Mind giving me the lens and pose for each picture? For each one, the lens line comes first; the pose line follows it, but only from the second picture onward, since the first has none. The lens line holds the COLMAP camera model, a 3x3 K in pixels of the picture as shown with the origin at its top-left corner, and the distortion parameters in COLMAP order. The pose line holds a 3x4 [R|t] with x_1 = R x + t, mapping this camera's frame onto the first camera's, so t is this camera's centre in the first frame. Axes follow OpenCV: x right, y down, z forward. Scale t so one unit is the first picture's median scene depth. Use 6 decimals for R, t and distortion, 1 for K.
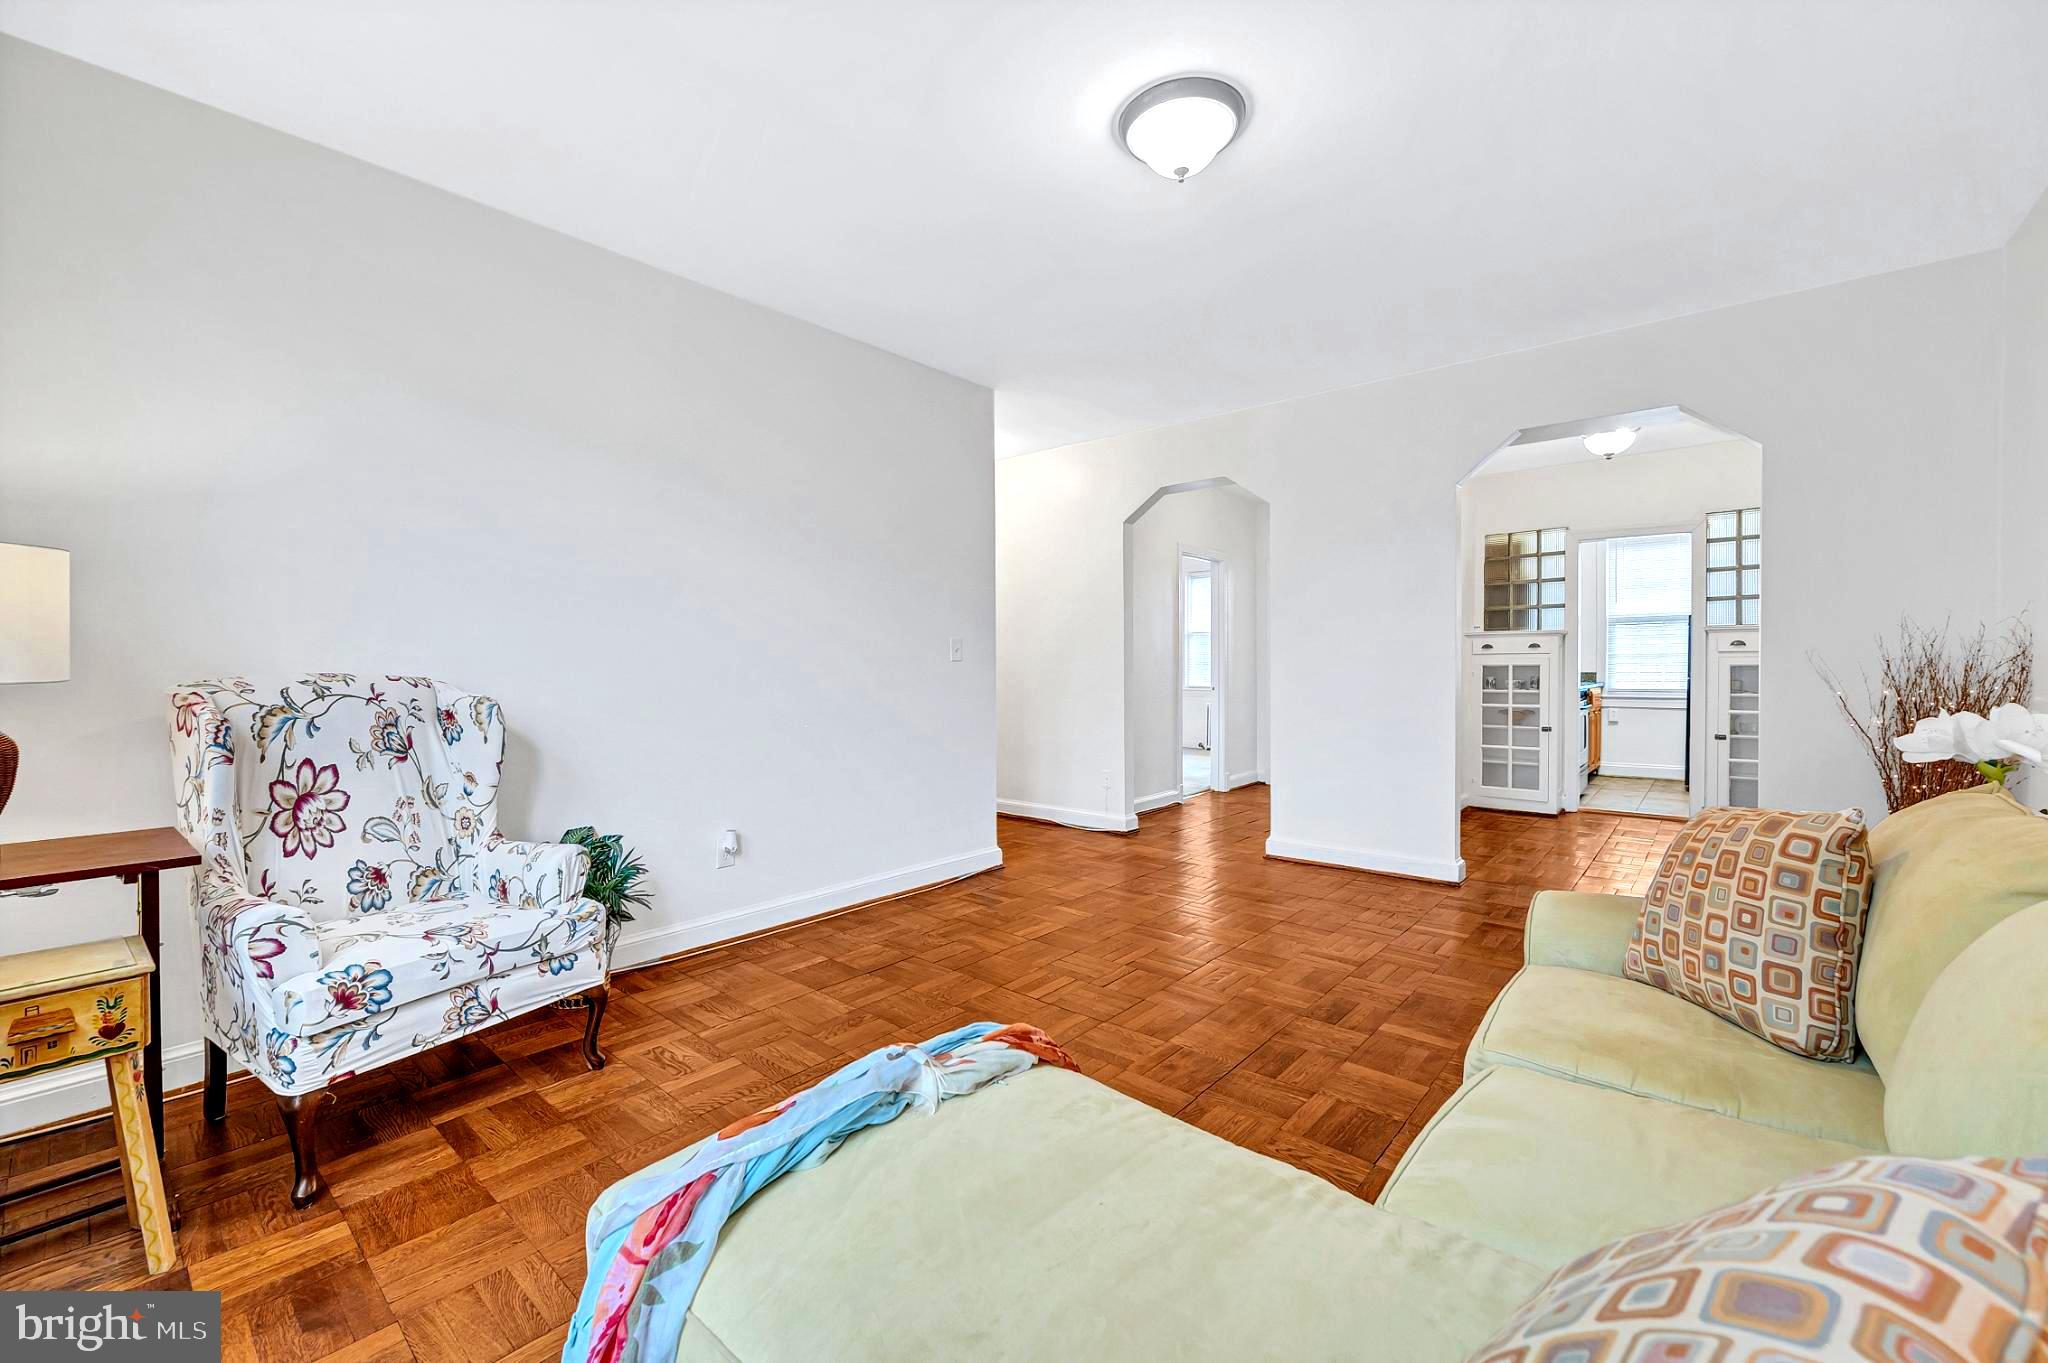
lens RADIAL K [[850.6, 0, 1038.4], [0, 850.6, 674.2], [0, 0, 1]] dist [-0.003949, -0.000161]
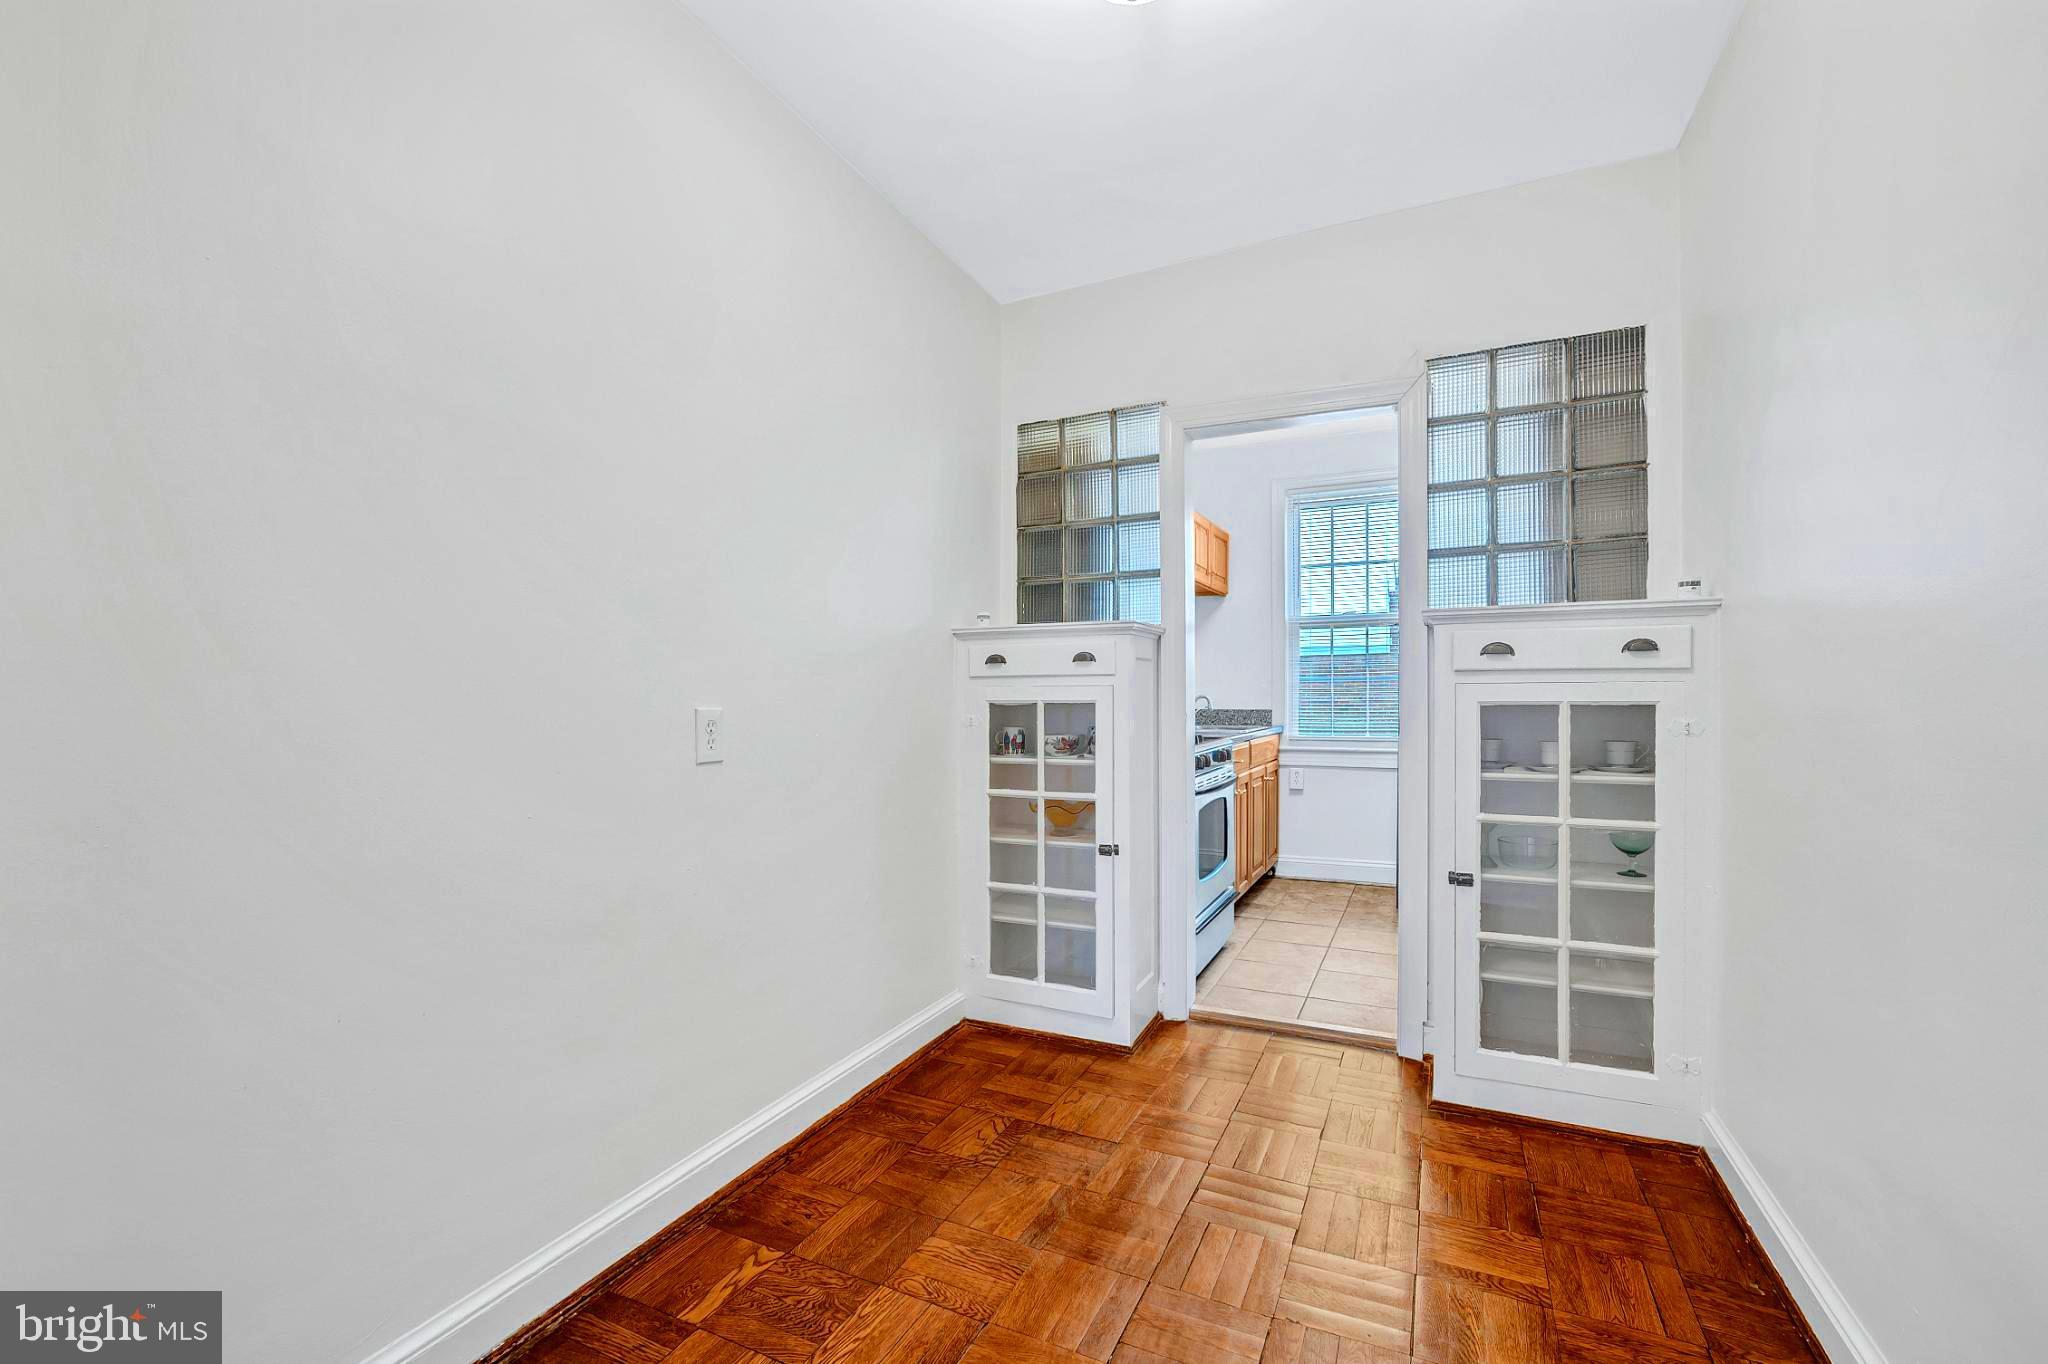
lens RADIAL K [[856.8, 0, 1028.2], [0, 856.8, 693.9], [0, 0, 1]] dist [0.000304, 0.000123]
pose [[0.972290, -0.000152, 0.233777, 0.440794], [0.002611, 0.999944, -0.010208, -0.010074], [-0.233763, 0.010536, 0.972237, 0.564879]]
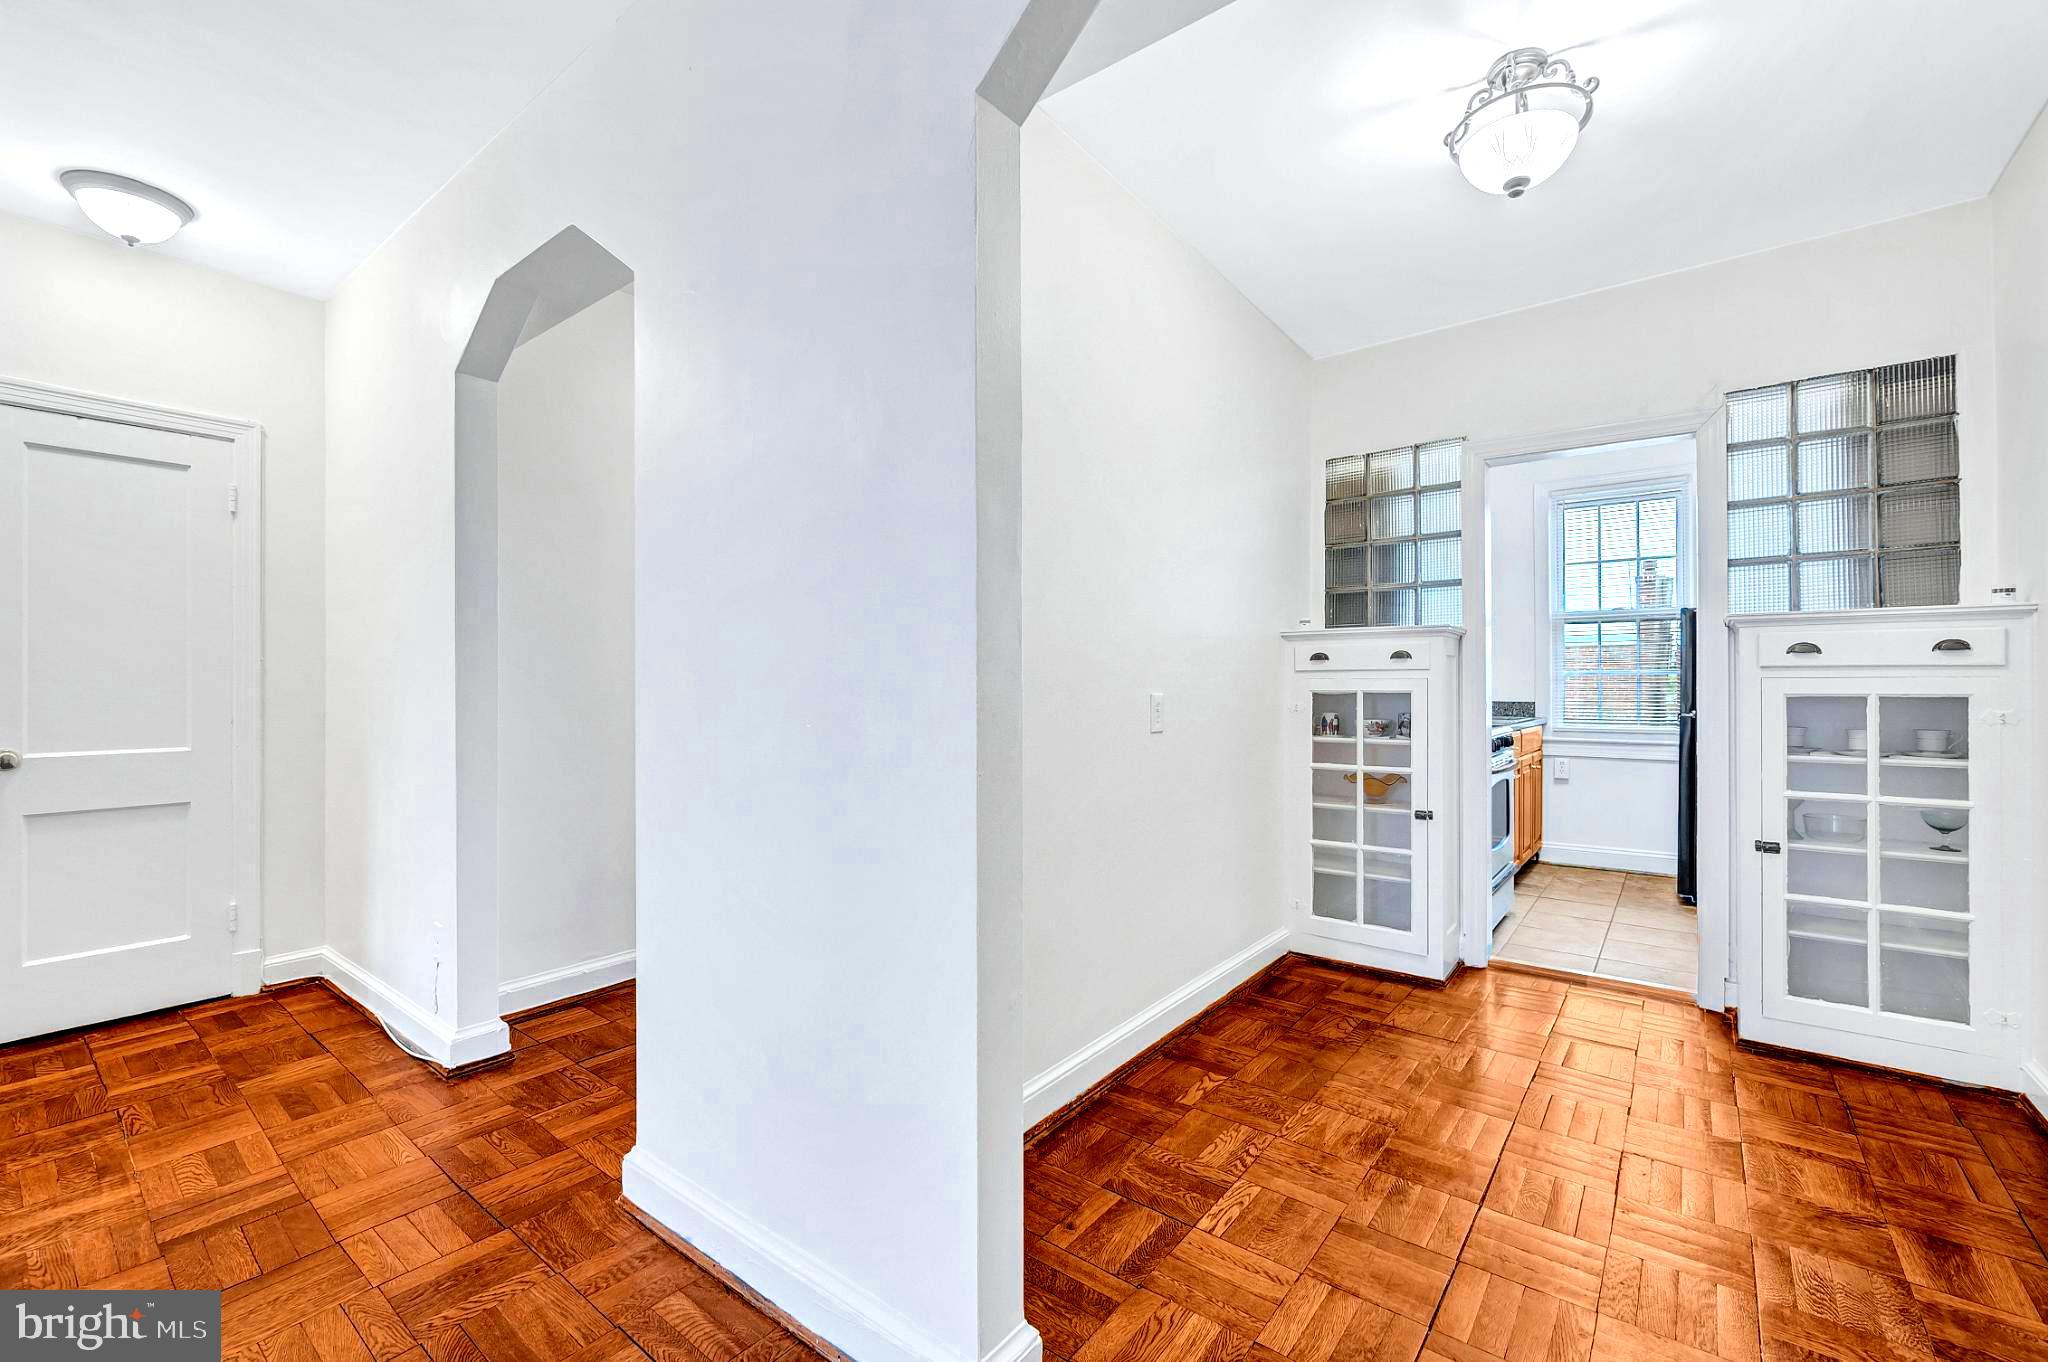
lens RADIAL K [[856.8, 0, 1027.4], [0, 856.8, 673.6], [0, 0, 1]] dist [0.000304, 0.000123]
pose [[0.999680, 0.005547, 0.024670, 0.330404], [-0.004954, 0.999698, -0.024069, -0.007881], [-0.024796, 0.023939, 0.999406, 0.463064]]
